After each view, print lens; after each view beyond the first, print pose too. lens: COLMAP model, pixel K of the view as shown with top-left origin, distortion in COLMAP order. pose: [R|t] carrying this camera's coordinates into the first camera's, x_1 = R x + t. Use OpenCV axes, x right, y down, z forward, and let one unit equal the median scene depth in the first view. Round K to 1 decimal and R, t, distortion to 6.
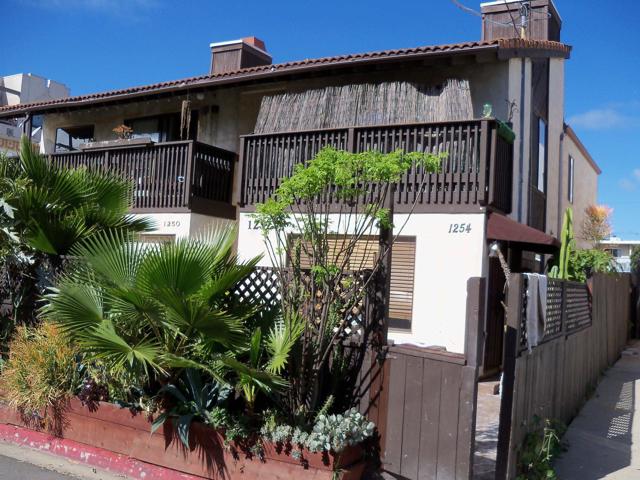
lens RADIAL K [[657.9, 0, 321.2], [0, 657.9, 243.5], [0, 0, 1]] dist [-0.246246, 0.310187]
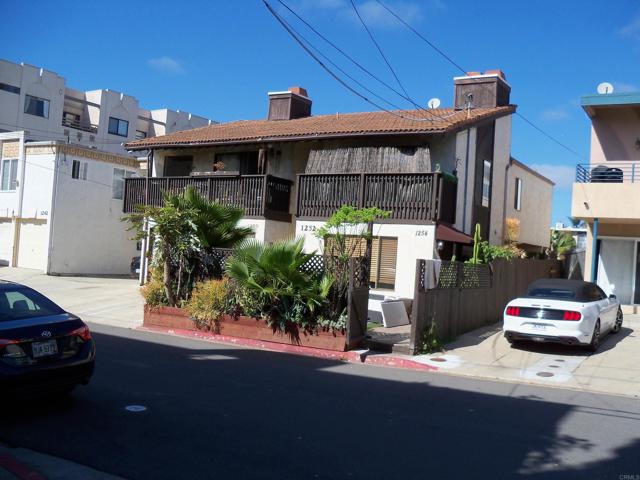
lens RADIAL K [[657.9, 0, 321.2], [0, 657.9, 243.5], [0, 0, 1]] dist [-0.246246, 0.310187]
pose [[0.998986, 0.009757, -0.043958, 0.015746], [-0.008568, 0.999595, 0.027142, -0.040285], [0.044205, -0.026738, 0.998665, -0.788328]]
